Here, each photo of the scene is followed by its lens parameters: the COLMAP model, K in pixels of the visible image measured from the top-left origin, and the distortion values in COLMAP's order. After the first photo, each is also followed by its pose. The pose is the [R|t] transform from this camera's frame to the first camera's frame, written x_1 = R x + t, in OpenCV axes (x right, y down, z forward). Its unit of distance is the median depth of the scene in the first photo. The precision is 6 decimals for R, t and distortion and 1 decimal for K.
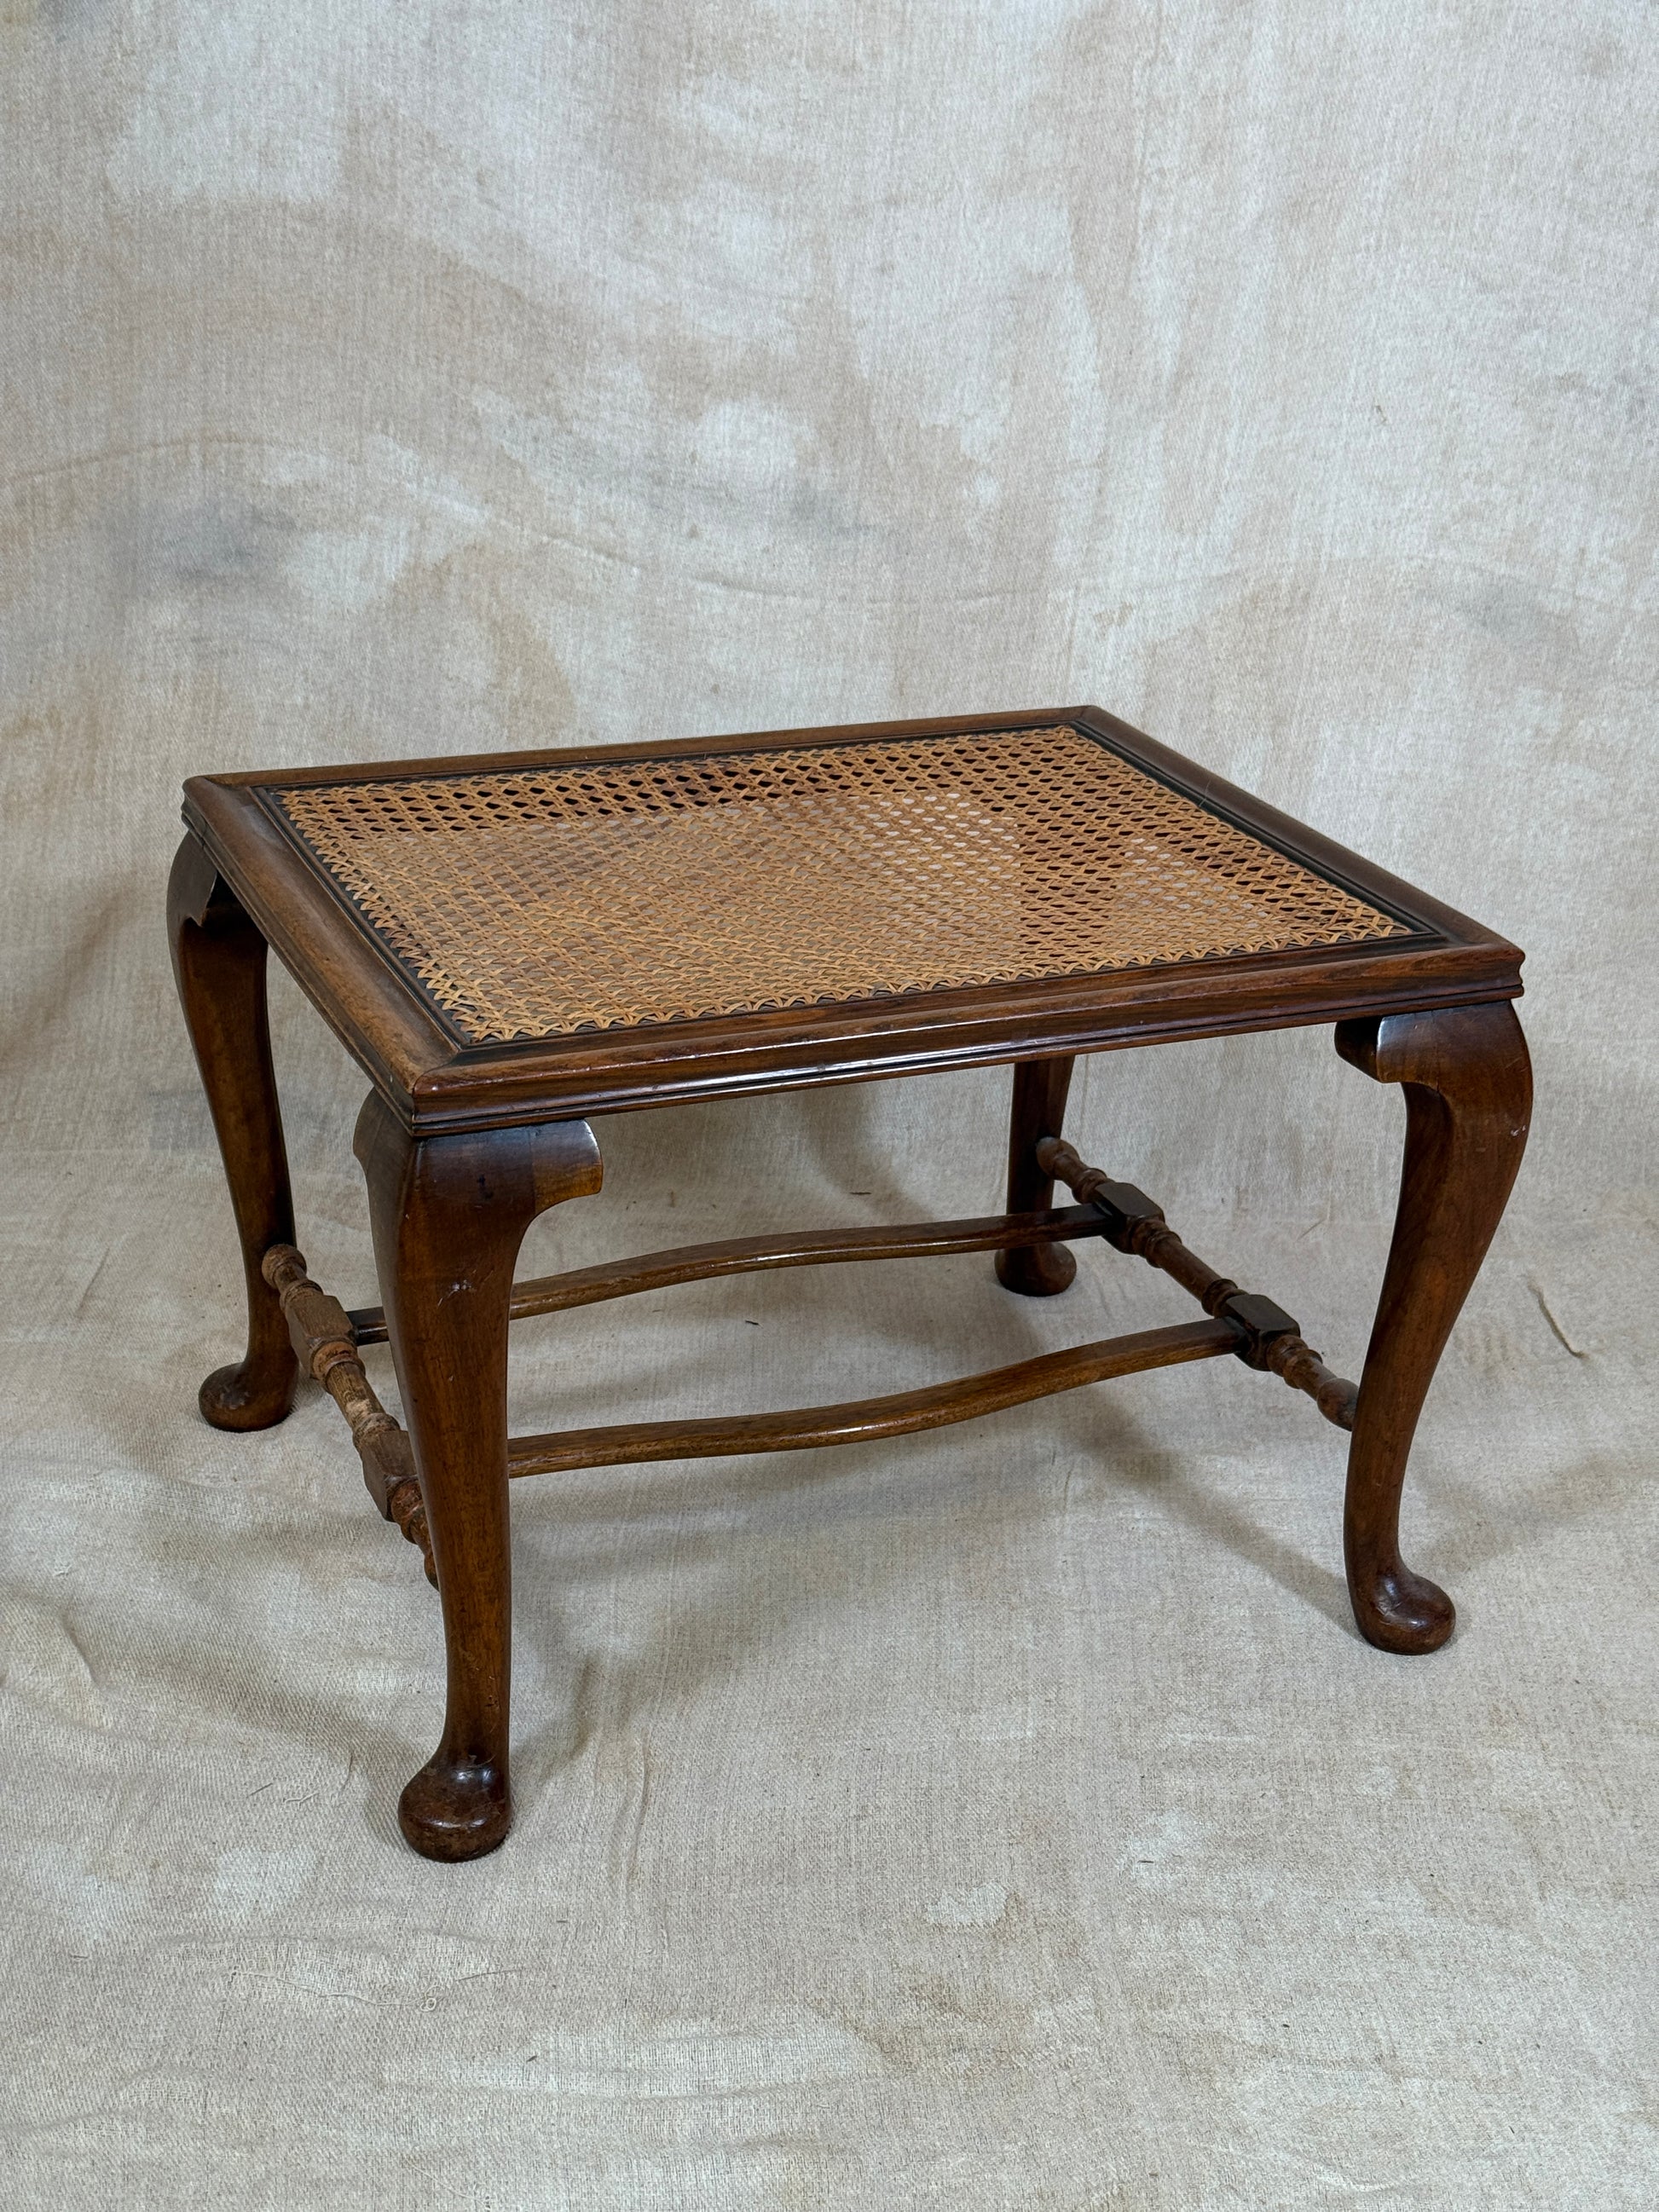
lens RADIAL K [[3058.6, 0, 815.1], [0, 3058.6, 1111.2], [0, 0, 1]] dist [0.104723, 0.000000]
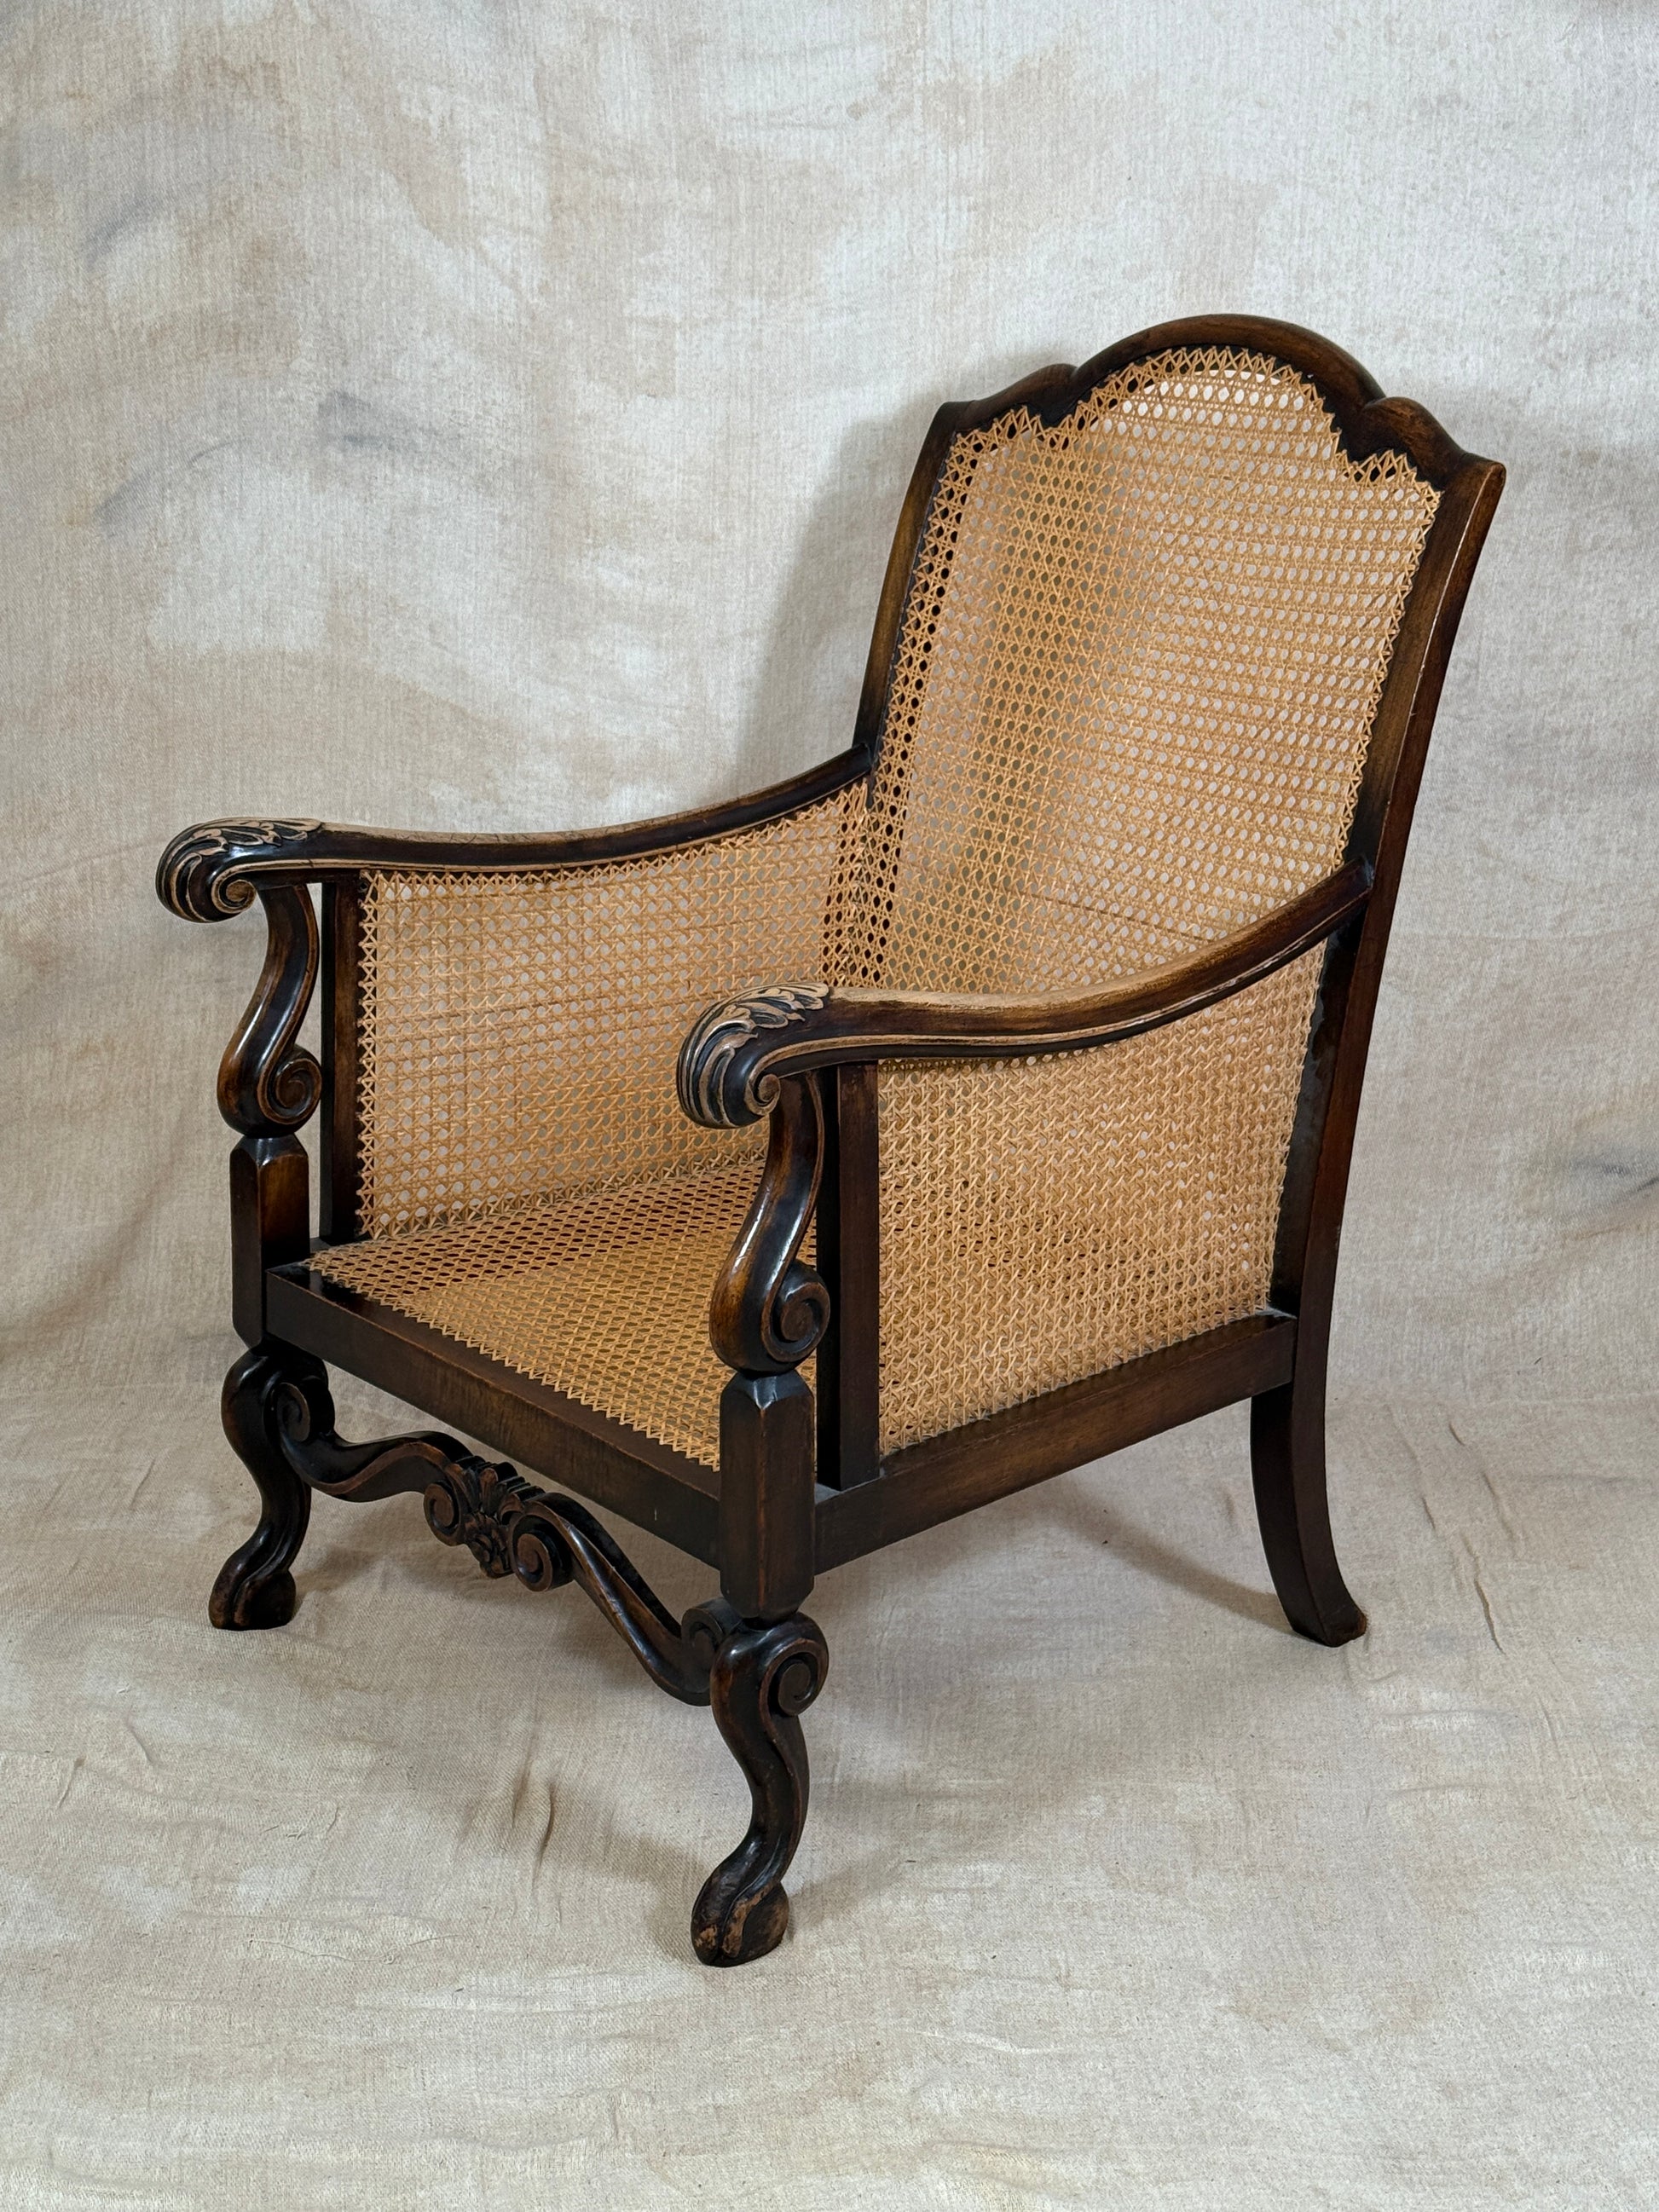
lens RADIAL K [[3263.4, 0, 833.6], [0, 3263.4, 1124.3], [0, 0, 1]] dist [0.105377, 0.000000]
pose [[0.999386, -0.029897, -0.018287, 0.080604], [0.028387, 0.996558, -0.077886, 0.020597], [0.020553, 0.077319, 0.996795, -0.361659]]
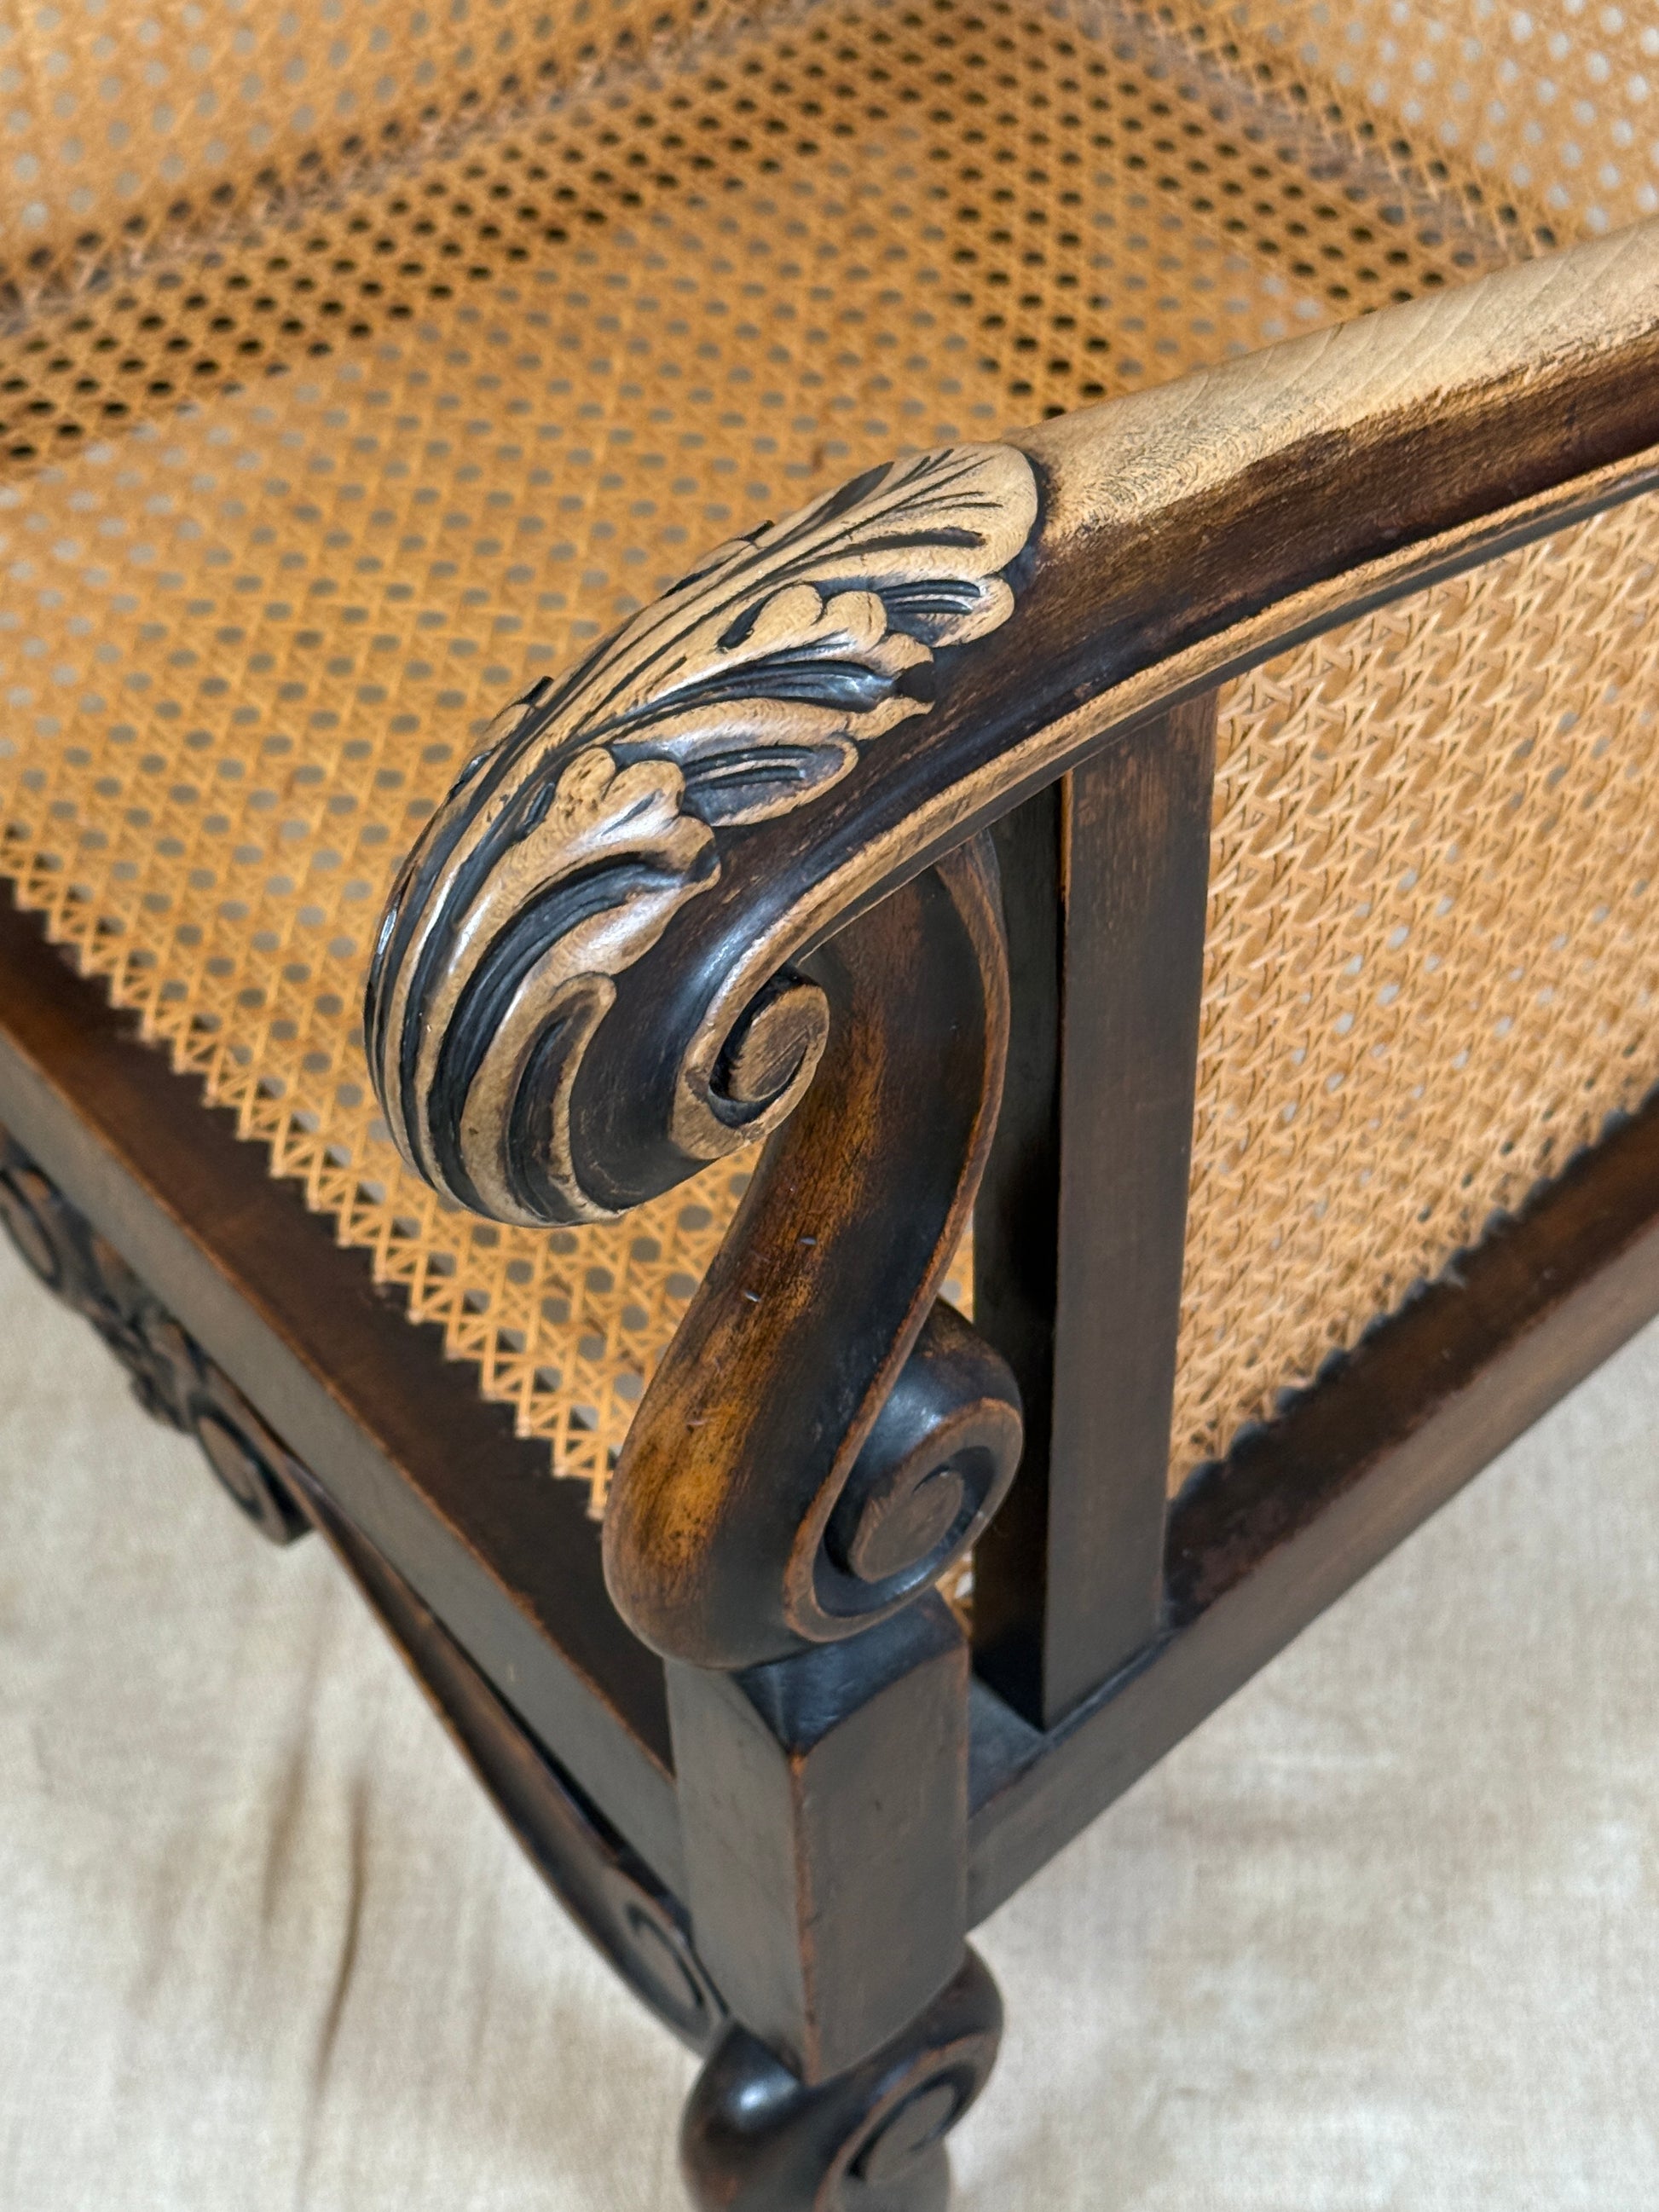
lens RADIAL K [[3361.2, 0, 843.8], [0, 3361.2, 1120.5], [0, 0, 1]] dist [0.143564, 0.000000]
pose [[0.997820, -0.019416, -0.063068, 0.063412], [0.045516, 0.894508, 0.444729, -0.156777], [0.047780, -0.446631, 0.893442, 0.368162]]
